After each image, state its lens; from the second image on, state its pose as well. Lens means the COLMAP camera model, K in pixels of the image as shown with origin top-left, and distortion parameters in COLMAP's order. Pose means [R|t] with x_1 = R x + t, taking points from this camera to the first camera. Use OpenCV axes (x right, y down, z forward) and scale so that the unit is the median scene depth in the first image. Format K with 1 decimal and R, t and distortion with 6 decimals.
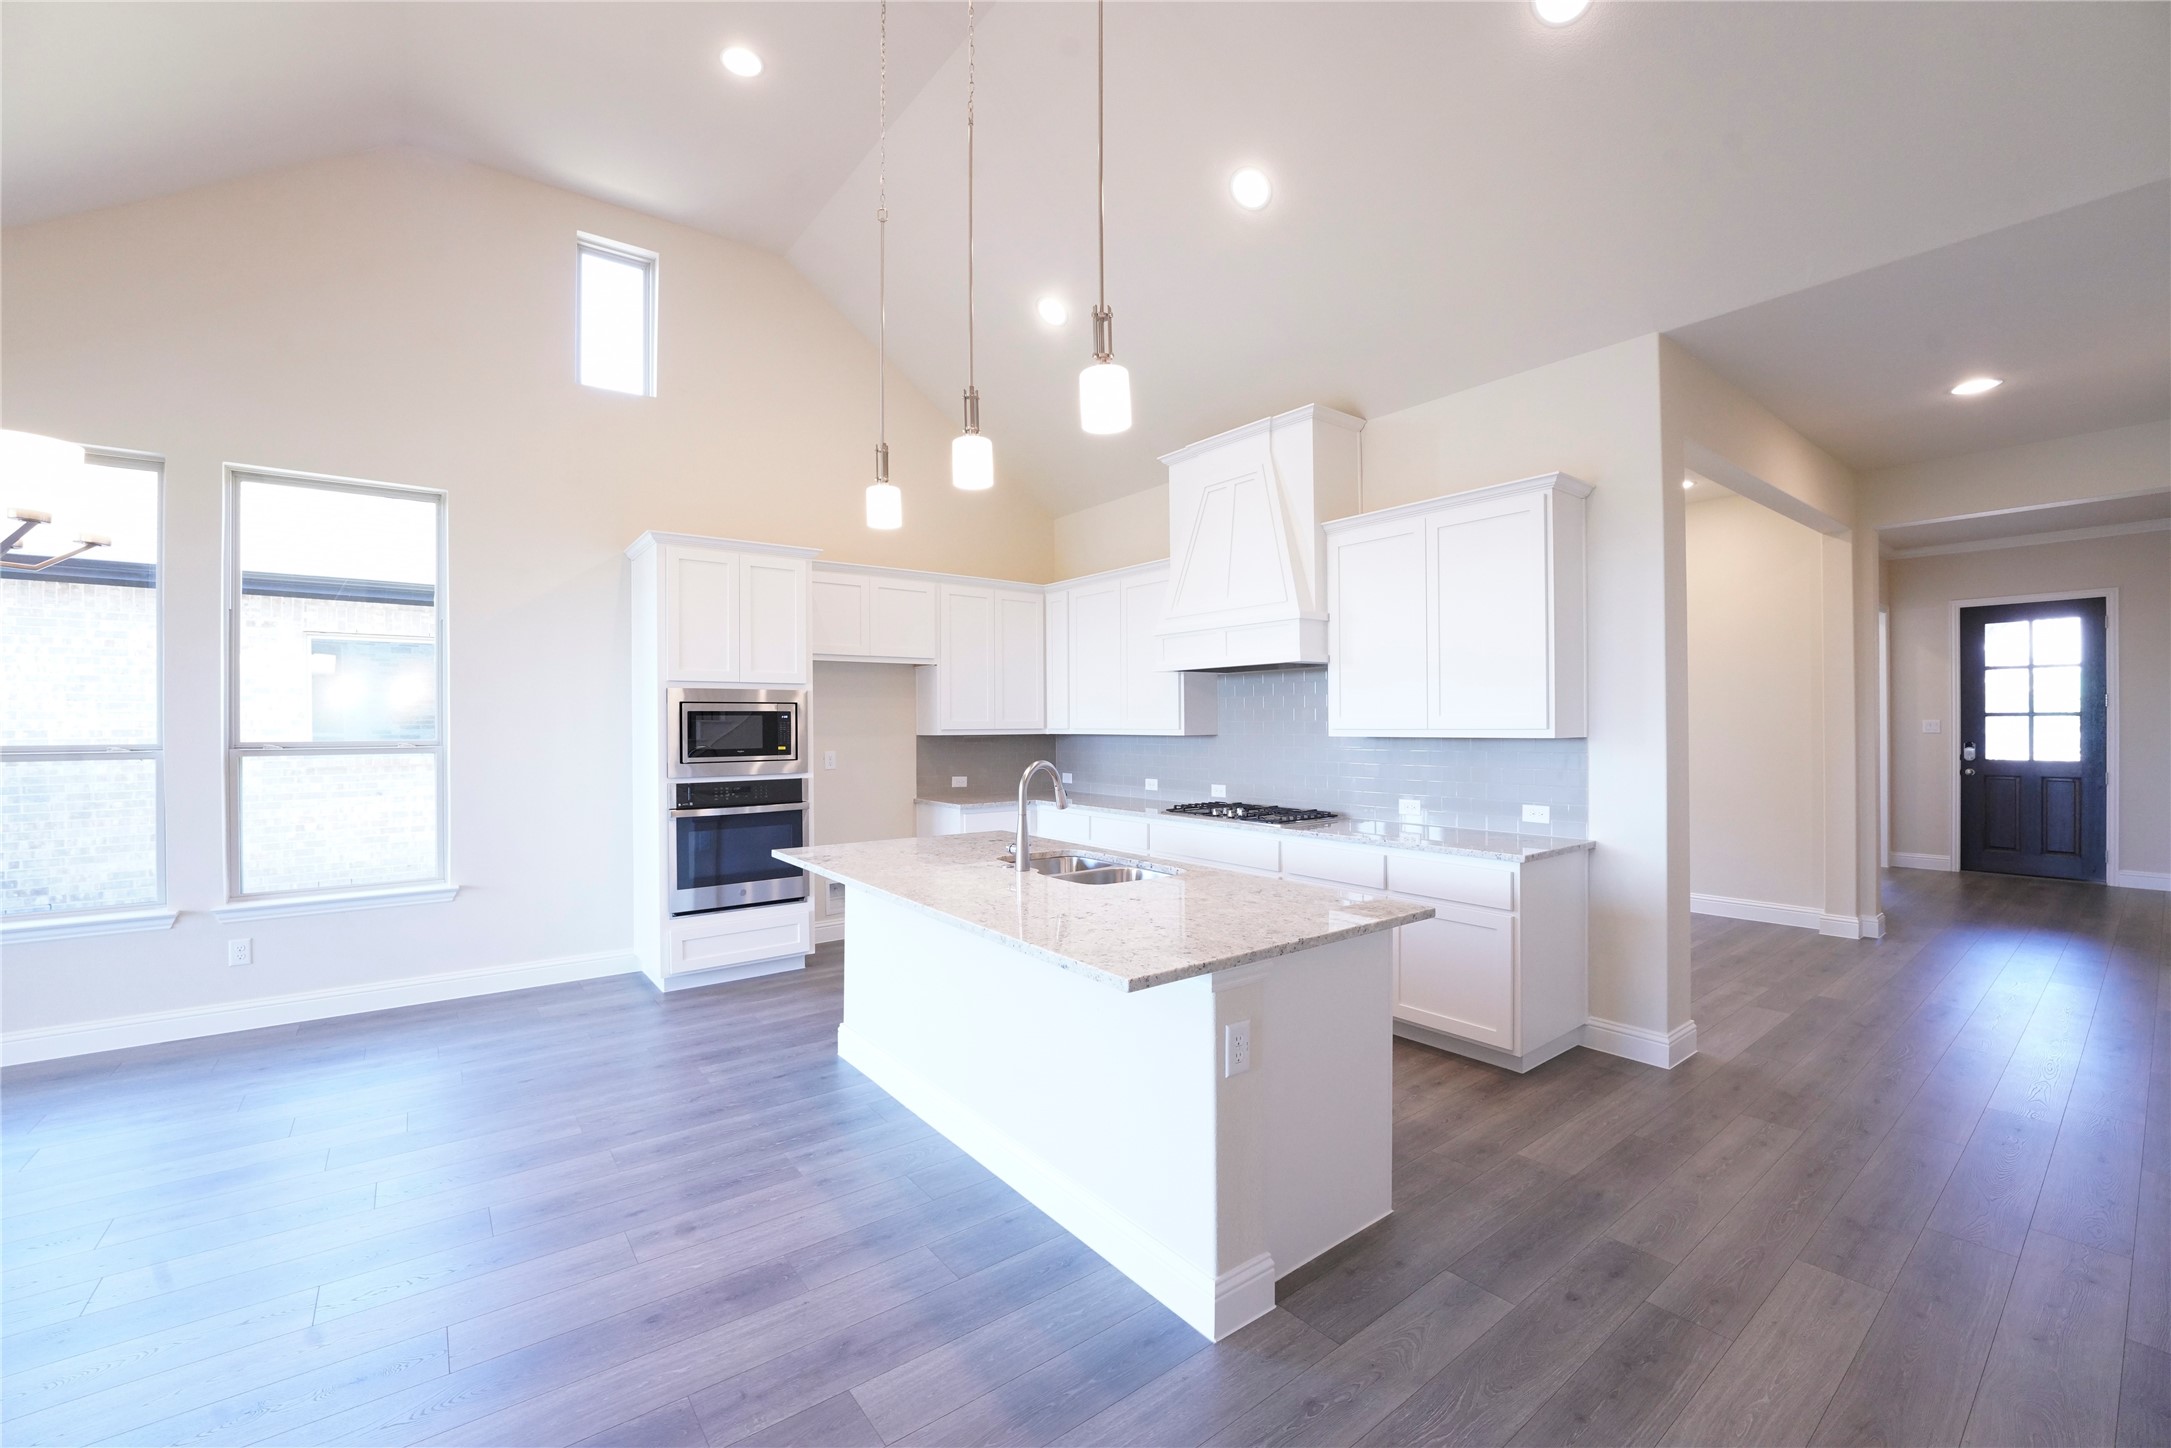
lens RADIAL K [[878.2, 0, 1089.7], [0, 878.2, 725.9], [0, 0, 1]] dist [-0.029387, 0.003995]
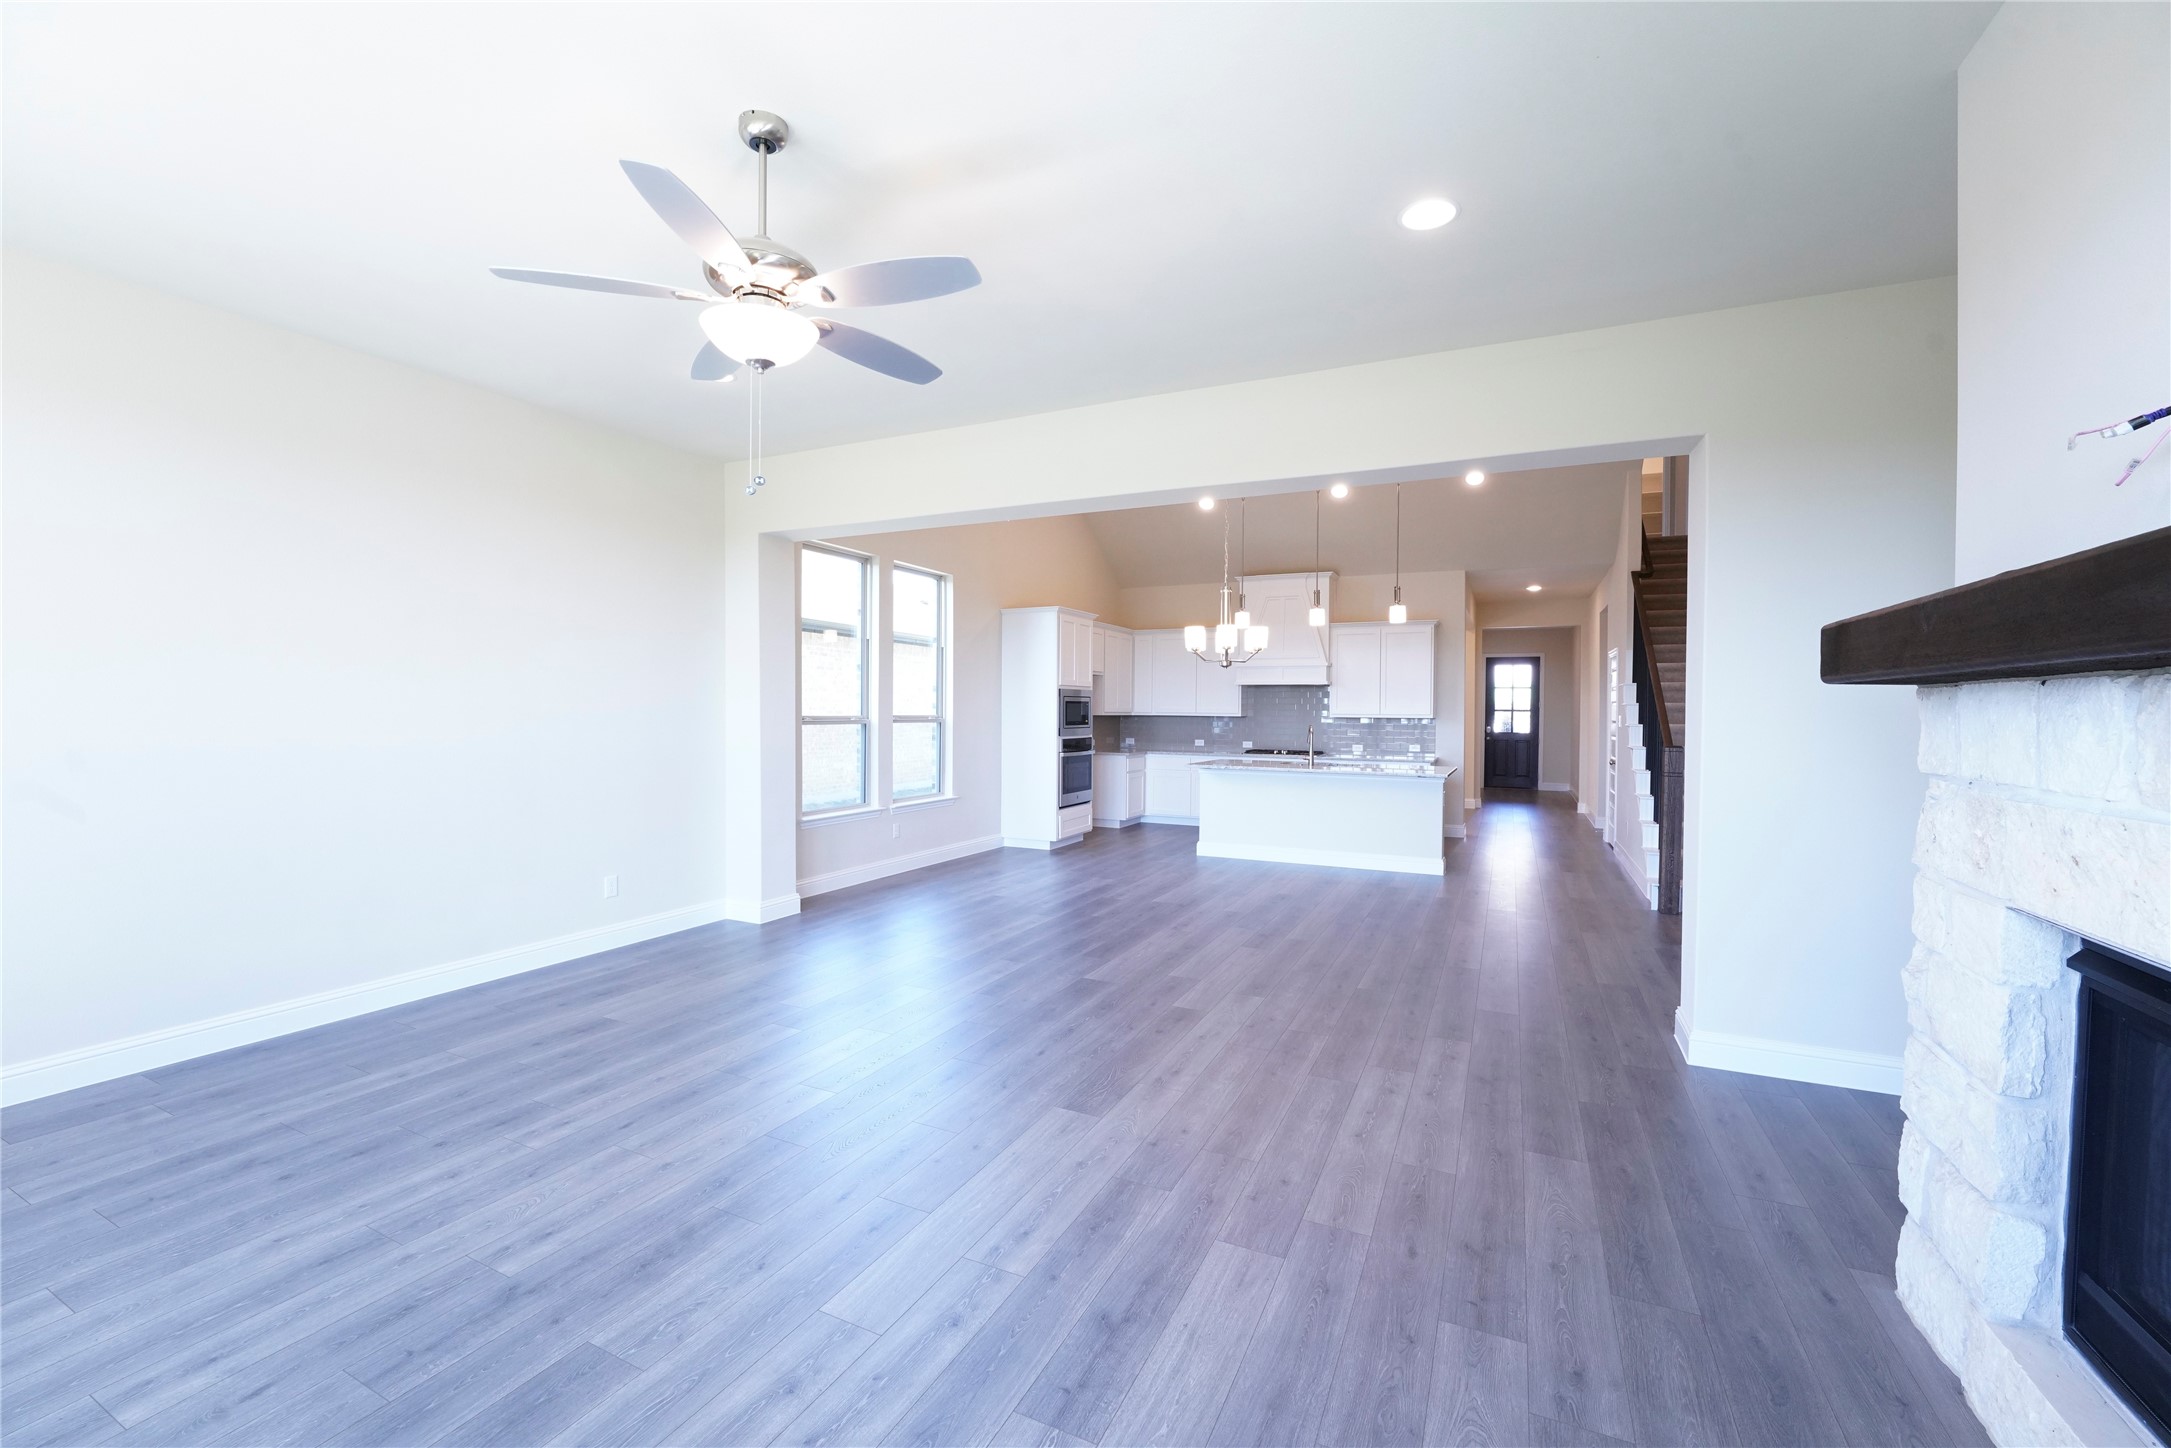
lens RADIAL K [[878.2, 0, 1086.2], [0, 878.2, 727.8], [0, 0, 1]] dist [-0.029387, 0.003995]
pose [[0.896103, 0.002755, 0.443837, -1.243143], [-0.011579, 0.999786, 0.017171, 0.007202], [-0.443695, -0.020527, 0.895943, -0.723773]]
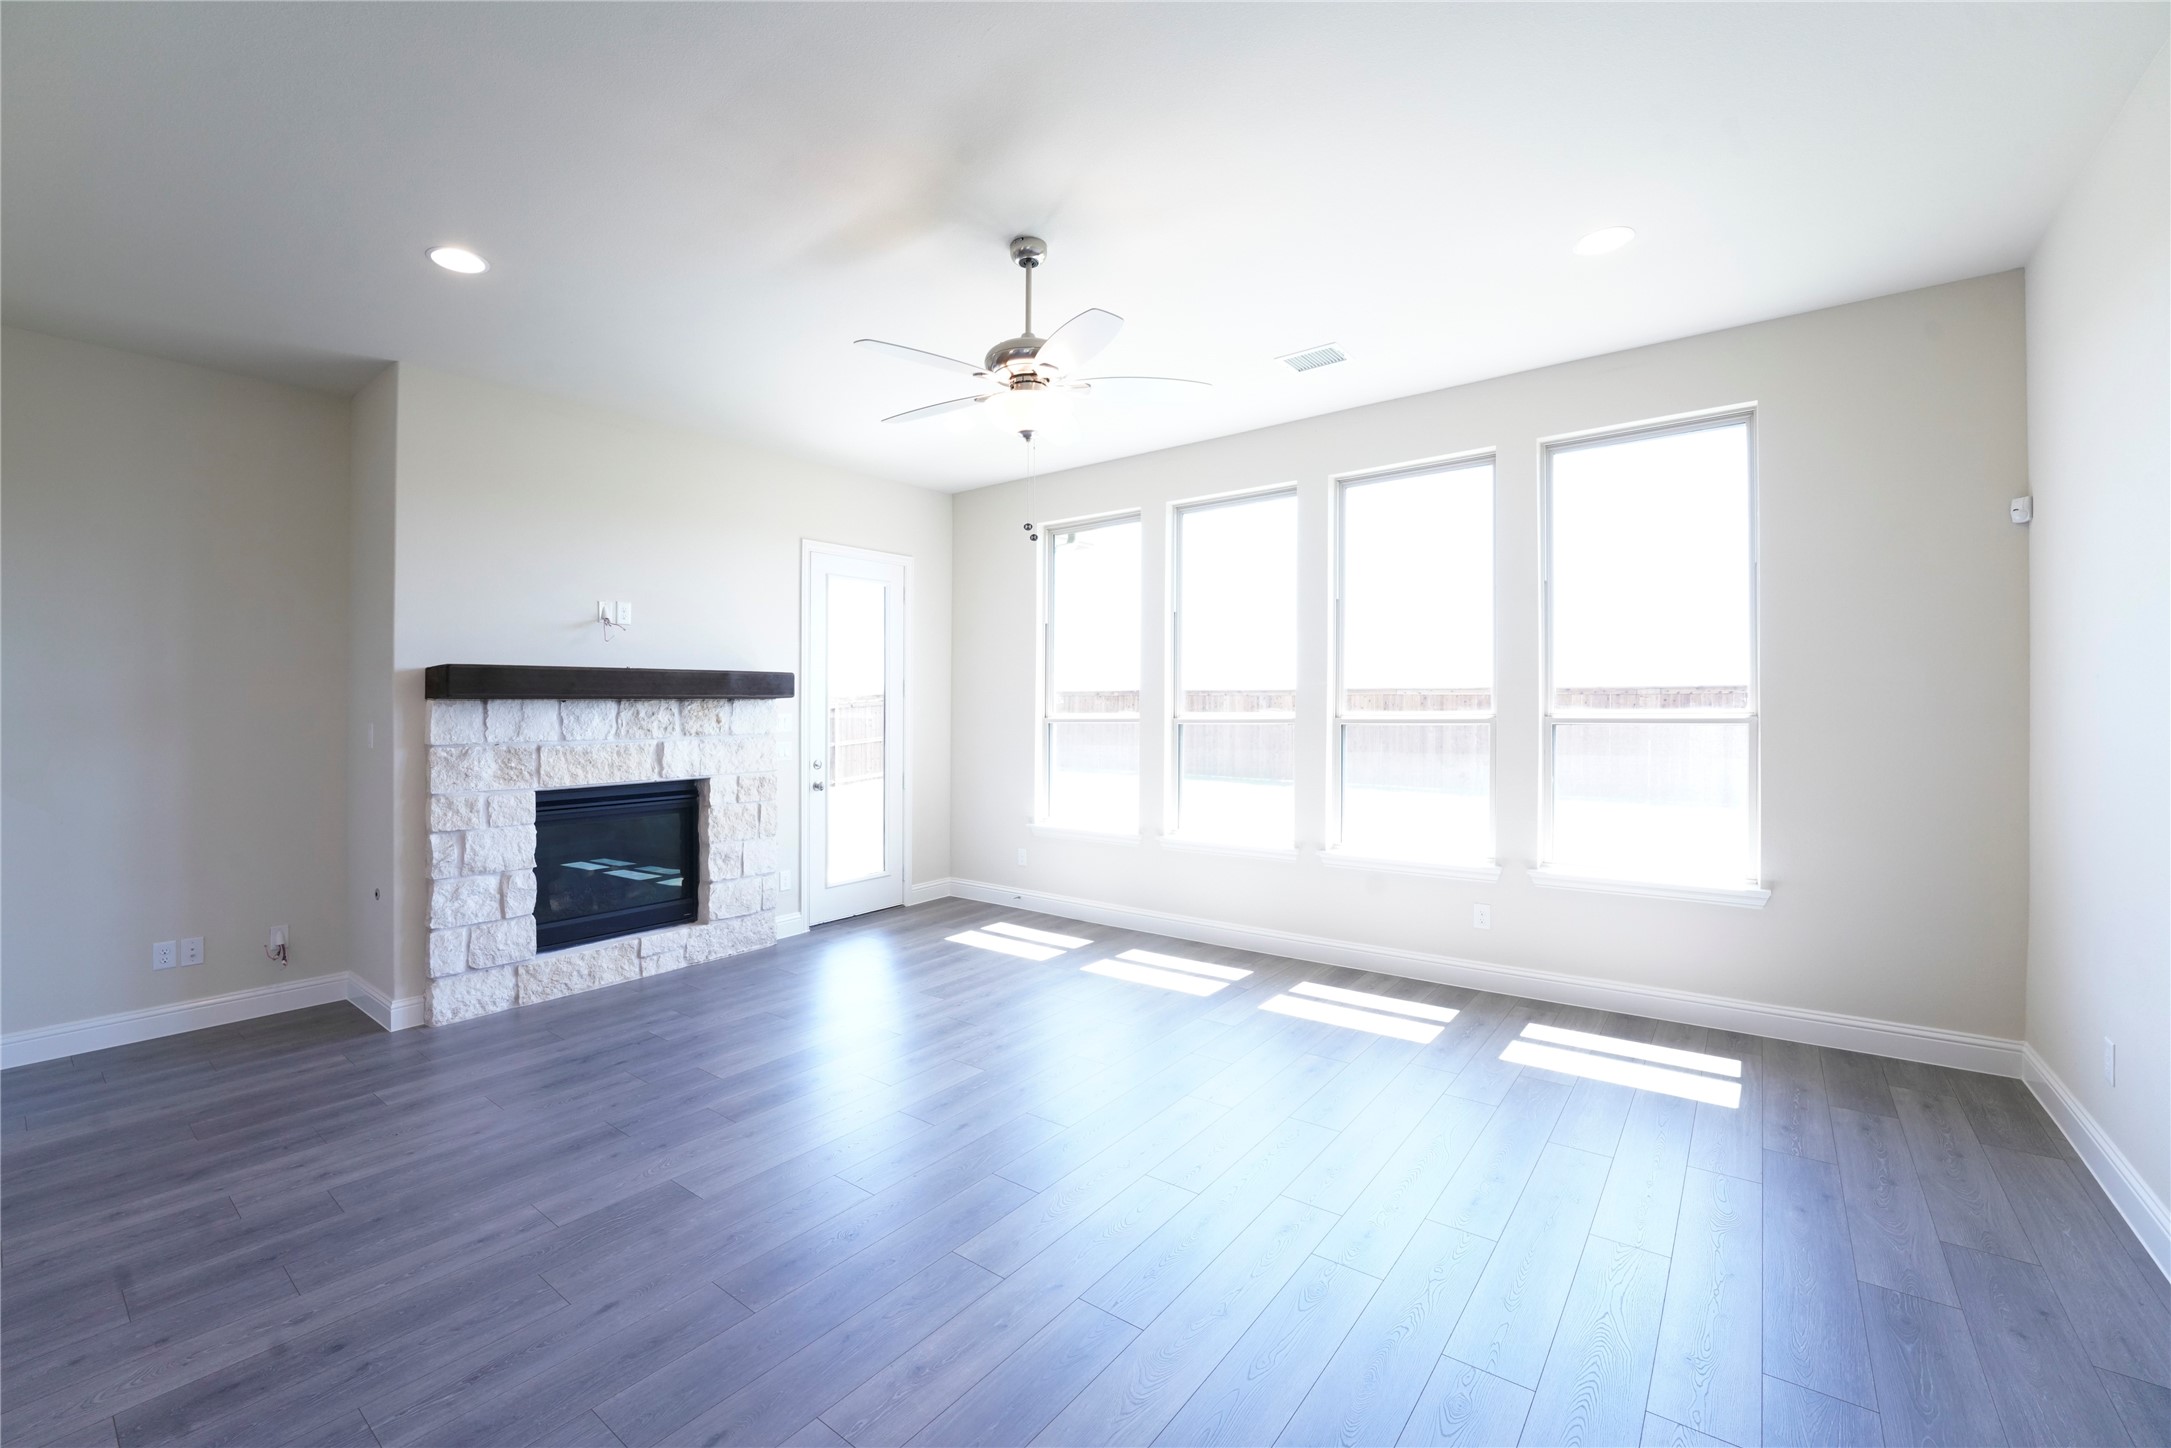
lens RADIAL K [[878.2, 0, 1058.4], [0, 878.2, 732.1], [0, 0, 1]] dist [-0.029387, 0.003995]
pose [[-0.973979, 0.025216, -0.225230, -1.067134], [0.019408, 0.999421, 0.027963, 0.007900], [0.225805, 0.022864, -0.973904, 0.446270]]
